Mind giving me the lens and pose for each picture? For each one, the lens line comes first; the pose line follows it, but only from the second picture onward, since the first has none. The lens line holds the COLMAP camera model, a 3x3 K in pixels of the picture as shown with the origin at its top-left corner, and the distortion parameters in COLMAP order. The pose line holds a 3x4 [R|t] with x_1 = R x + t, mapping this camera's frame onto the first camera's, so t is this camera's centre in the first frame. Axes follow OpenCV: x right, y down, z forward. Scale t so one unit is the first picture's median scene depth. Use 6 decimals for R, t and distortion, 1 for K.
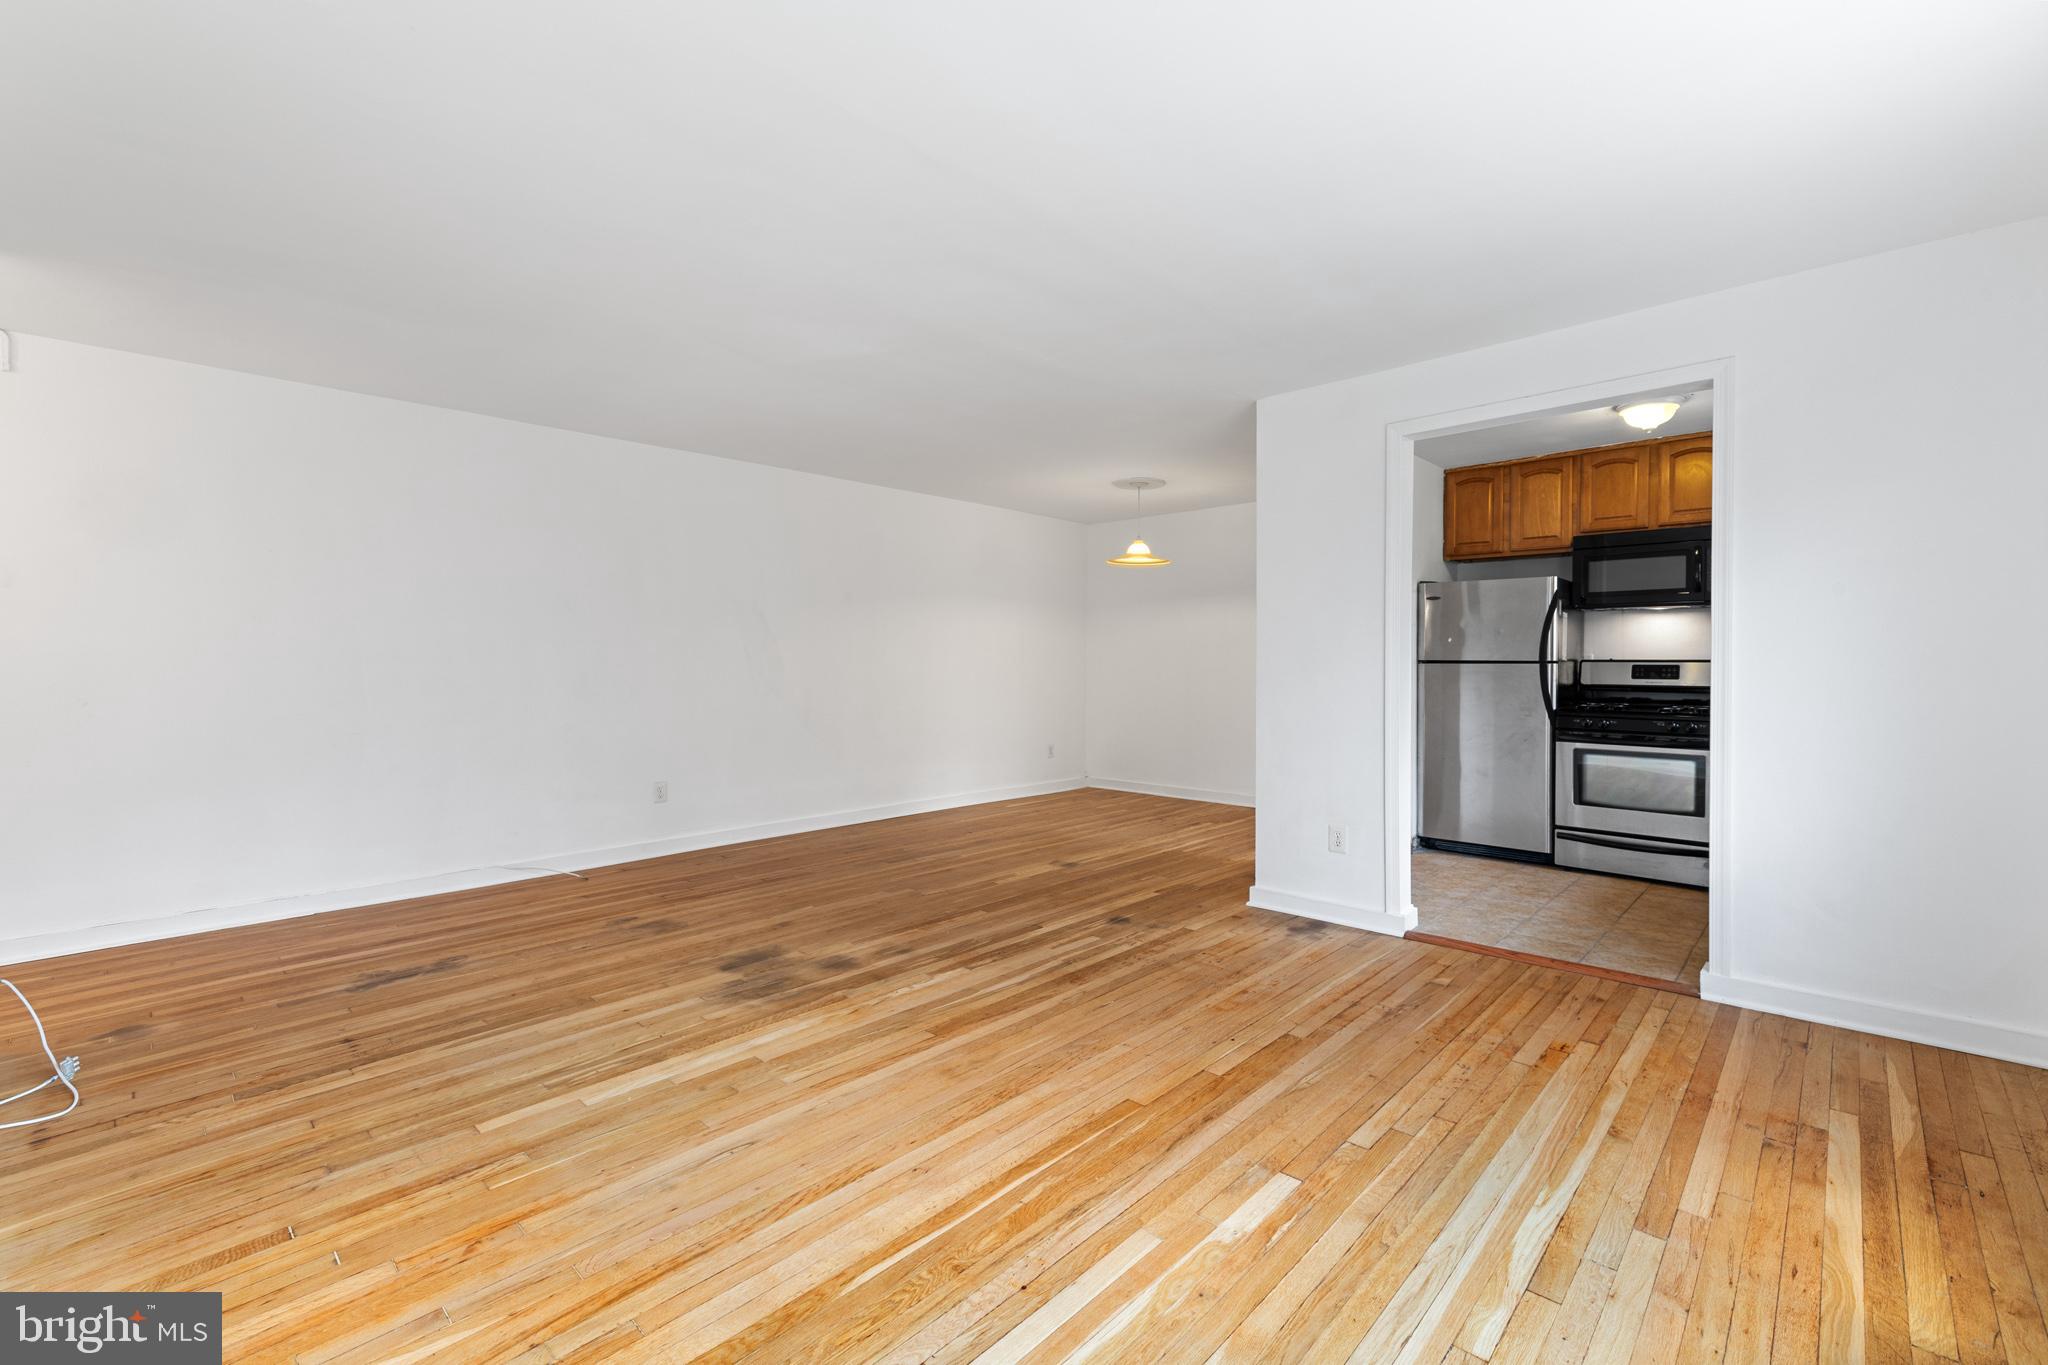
lens RADIAL K [[859.6, 0, 1020.2], [0, 859.6, 666.6], [0, 0, 1]] dist [-0.000447, -0.000112]
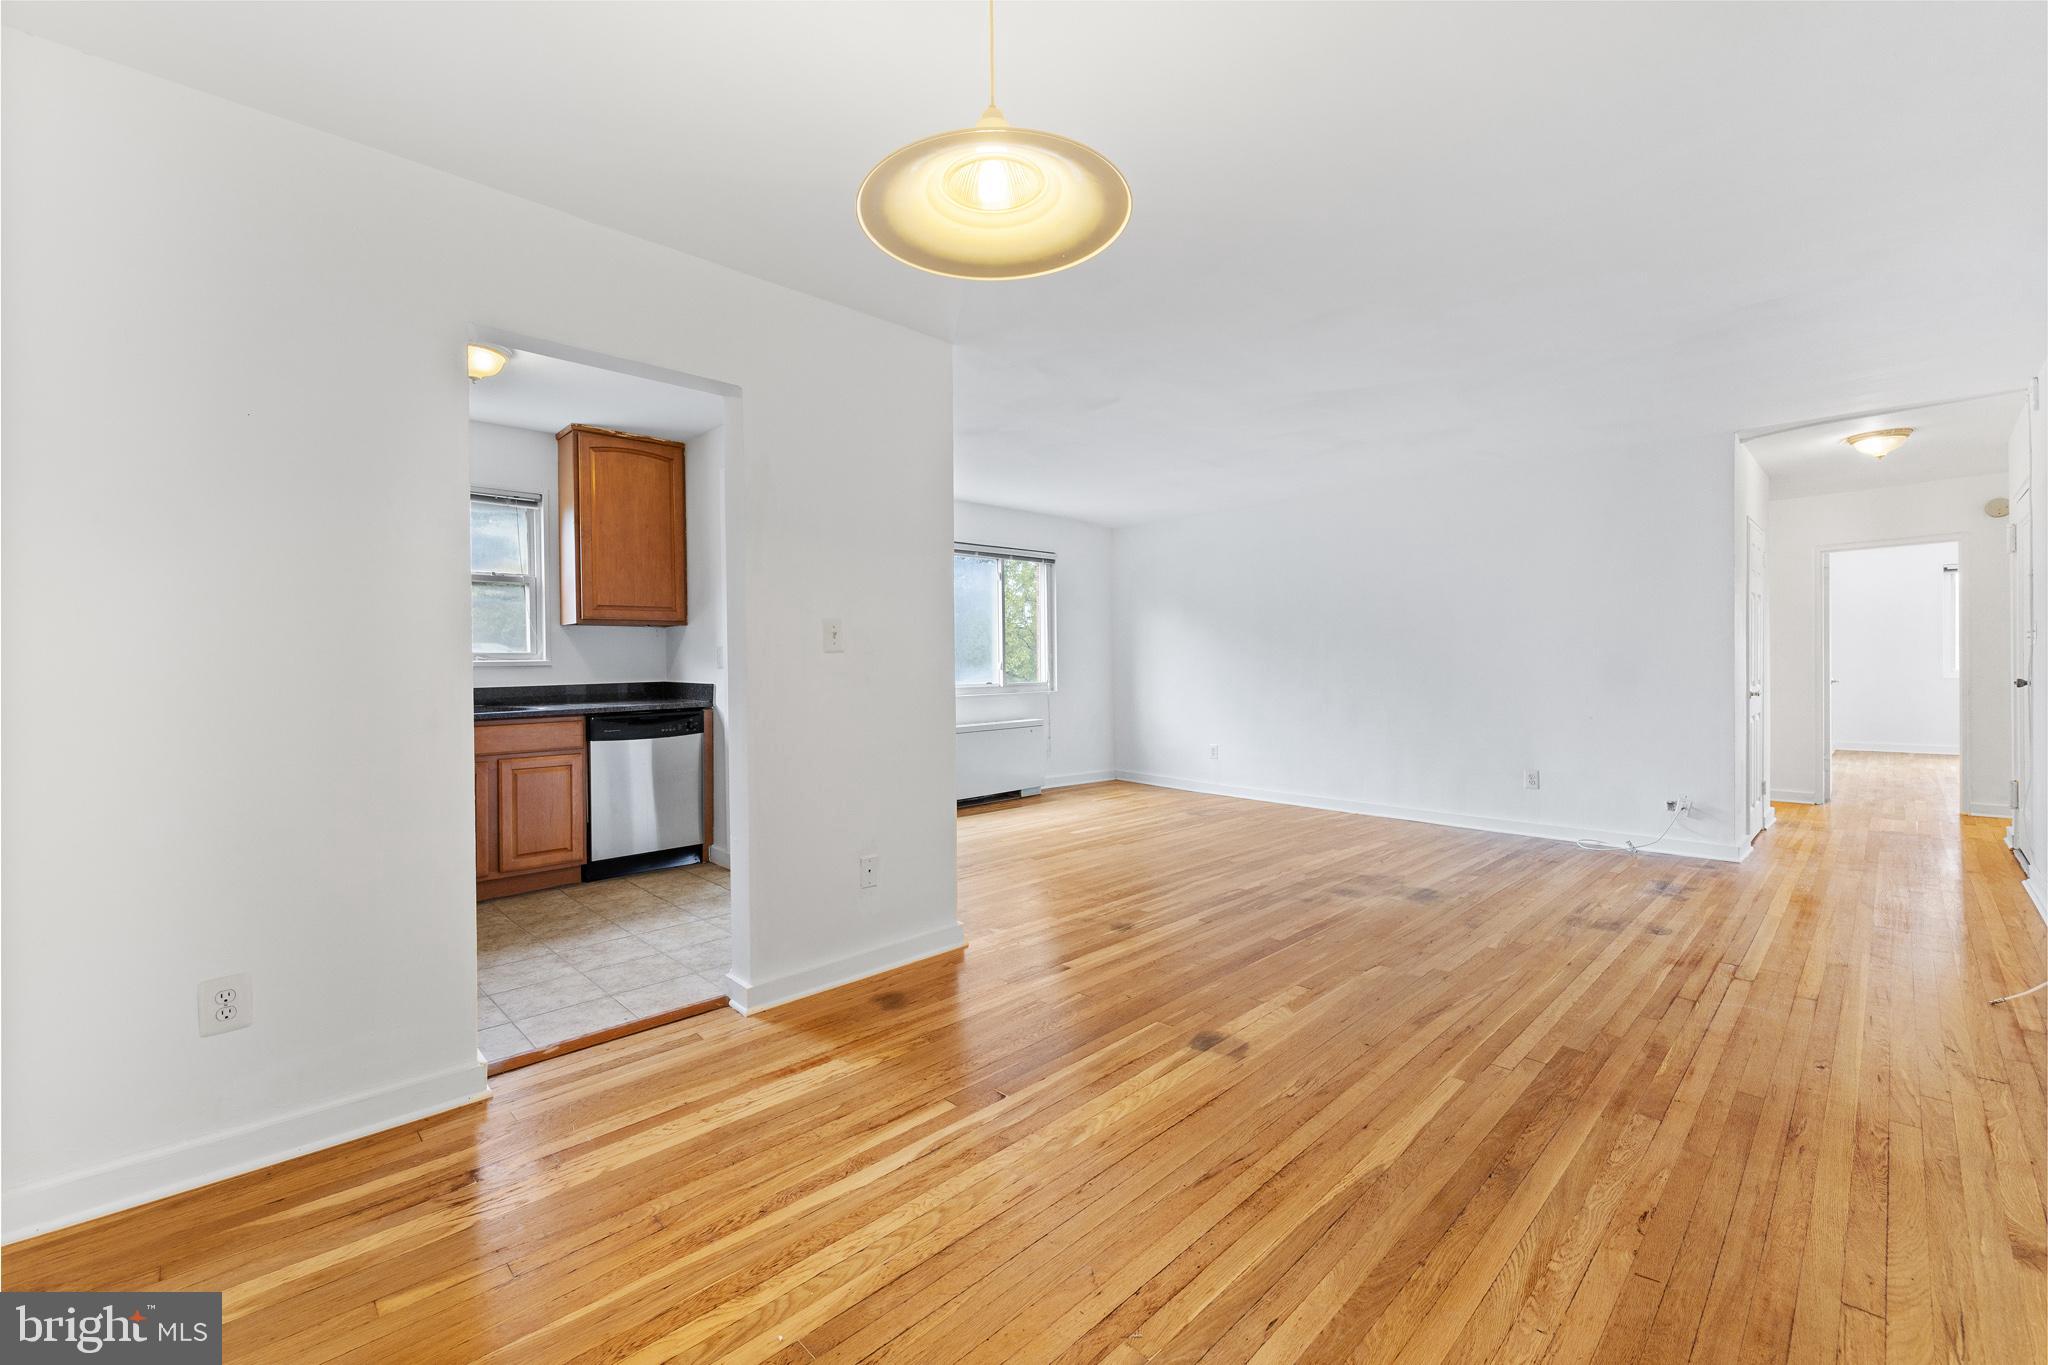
lens RADIAL K [[859.6, 0, 1020.2], [0, 859.6, 666.6], [0, 0, 1]] dist [-0.000447, -0.000112]
pose [[-0.999572, 0.006699, 0.028476, 0.222023], [0.007005, 0.999919, 0.010629, -0.003953], [-0.028402, 0.010824, -0.999538, 2.188205]]
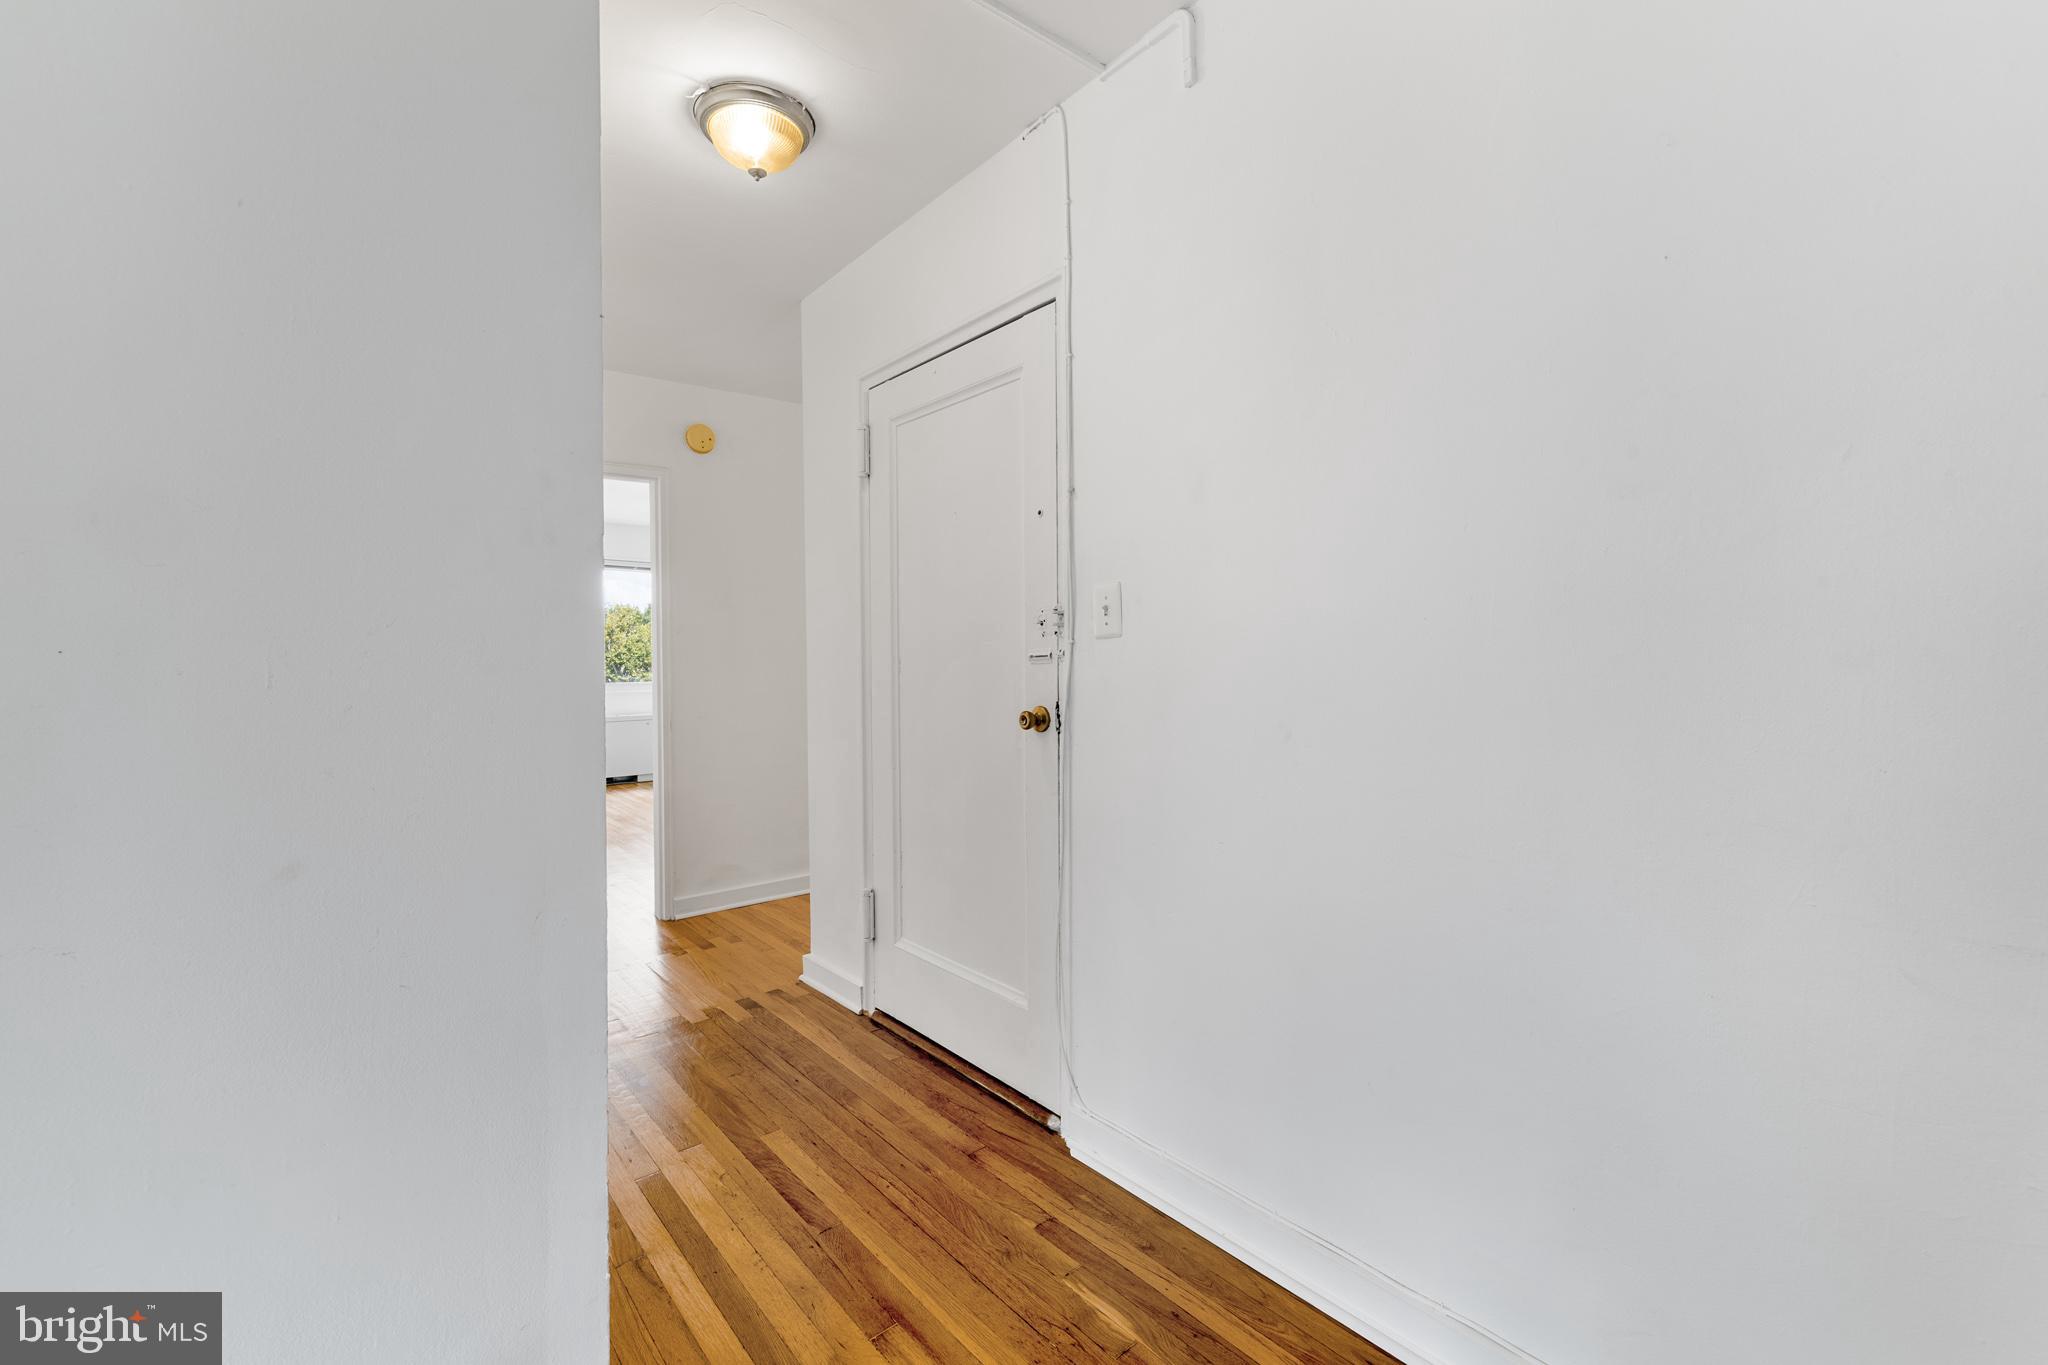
lens RADIAL K [[859.6, 0, 1020.2], [0, 859.6, 666.6], [0, 0, 1]] dist [-0.000447, -0.000112]
pose [[-0.110469, -0.003285, -0.993874, -0.629393], [-0.001902, 0.999993, -0.003093, 0.011048], [0.993878, 0.001548, -0.110474, 0.922772]]
